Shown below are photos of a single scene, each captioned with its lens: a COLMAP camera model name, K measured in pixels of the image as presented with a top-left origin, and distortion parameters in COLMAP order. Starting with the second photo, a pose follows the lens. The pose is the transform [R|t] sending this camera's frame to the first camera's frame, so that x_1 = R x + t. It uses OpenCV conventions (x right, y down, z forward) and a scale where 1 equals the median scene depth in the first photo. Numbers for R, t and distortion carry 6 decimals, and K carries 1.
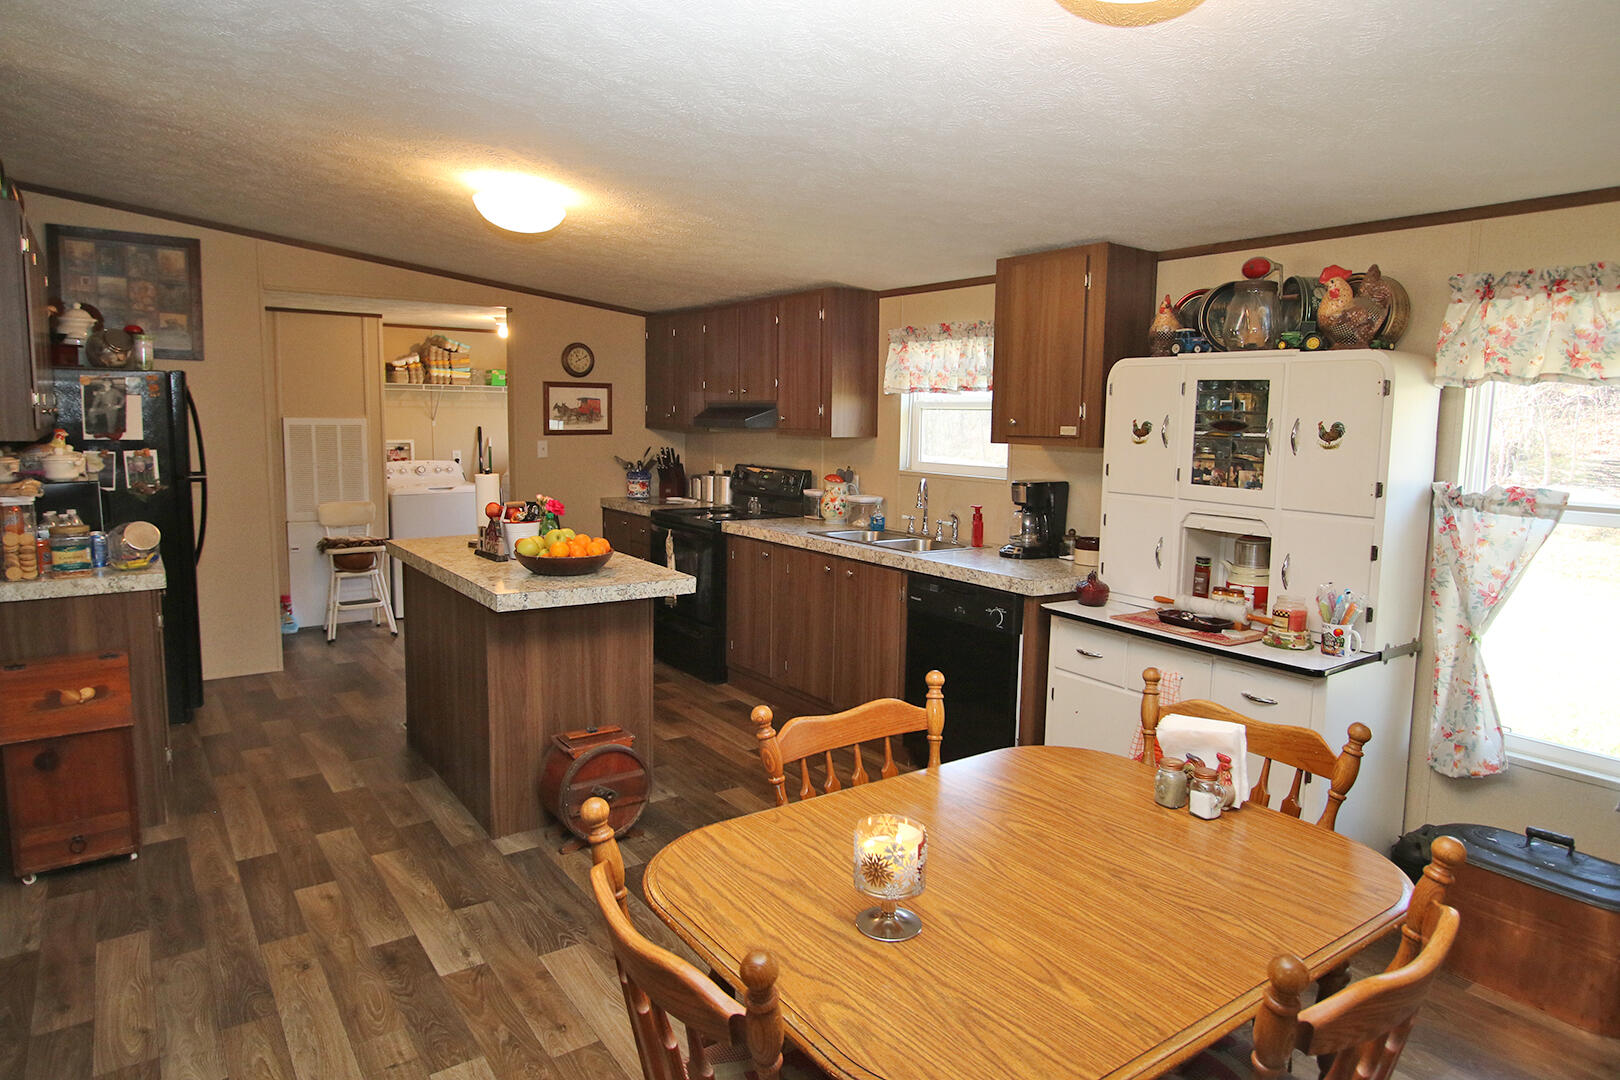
lens RADIAL K [[995.2, 0, 810.7], [0, 995.2, 536.2], [0, 0, 1]] dist [-0.002942, -0.004278]
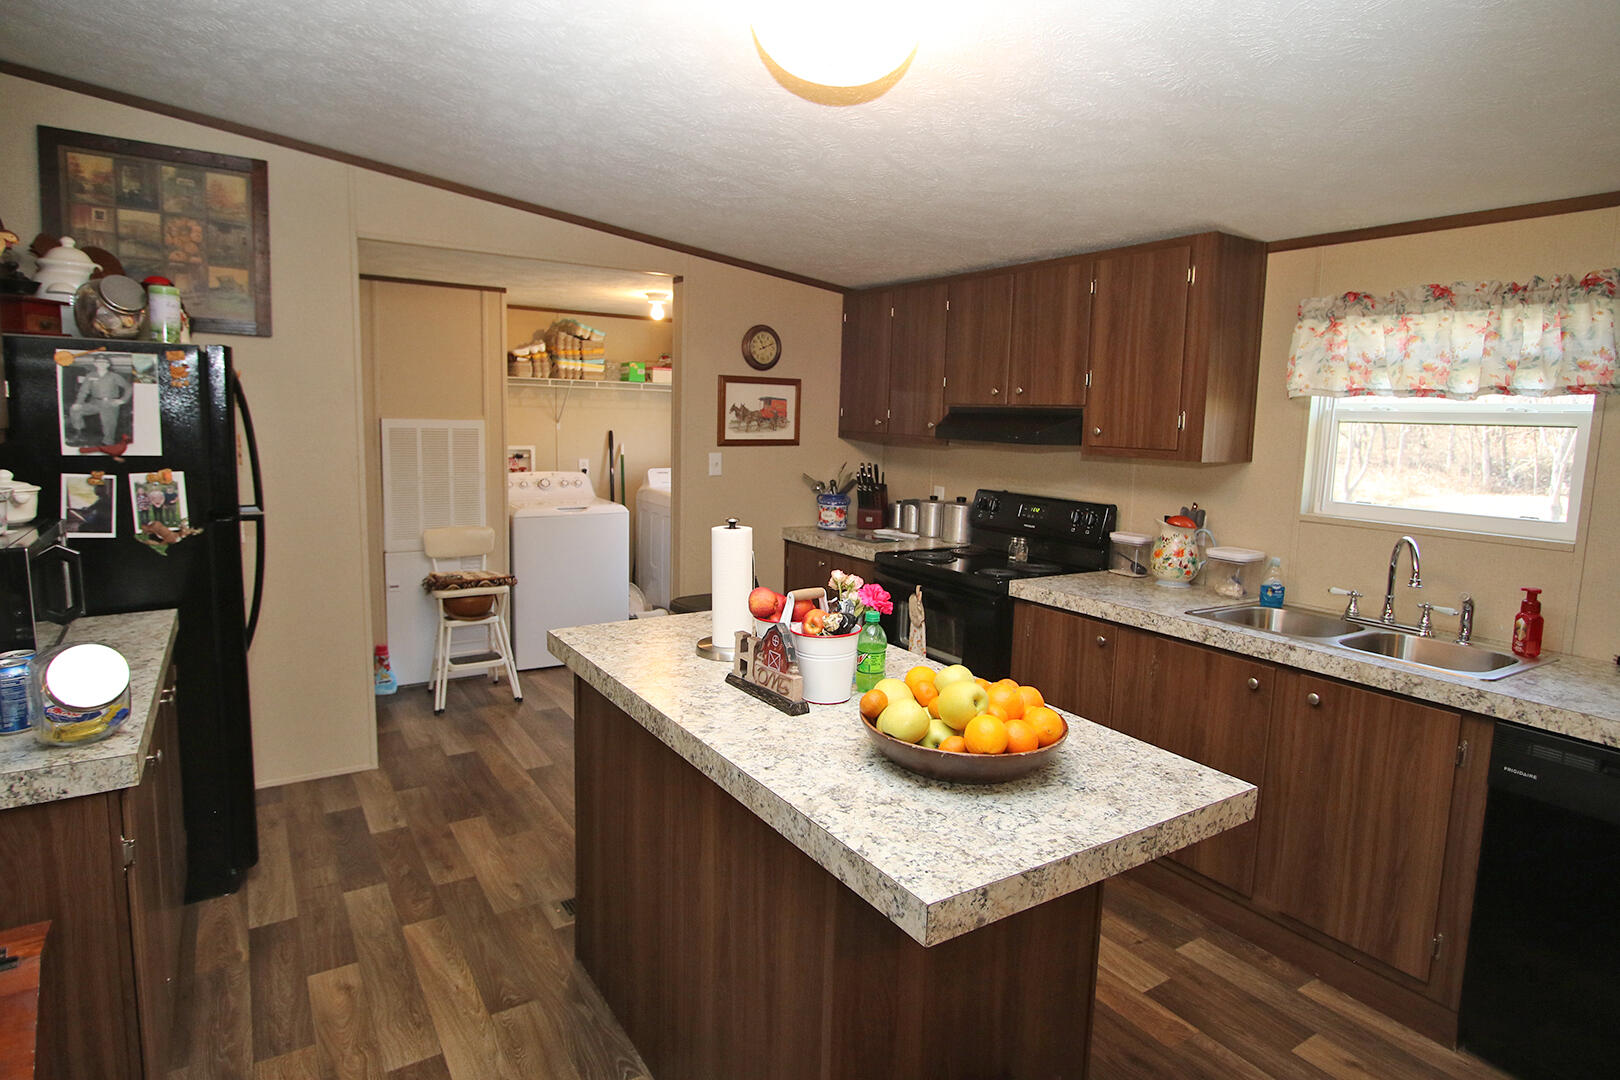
lens RADIAL K [[860.5, 0, 794.7], [0, 860.5, 531.3], [0, 0, 1]] dist [-0.015820, 0.002518]
pose [[0.999187, 0.018300, -0.035926, -0.185247], [-0.017869, 0.999765, 0.012278, -0.045756], [0.036142, -0.011626, 0.999279, 0.346723]]
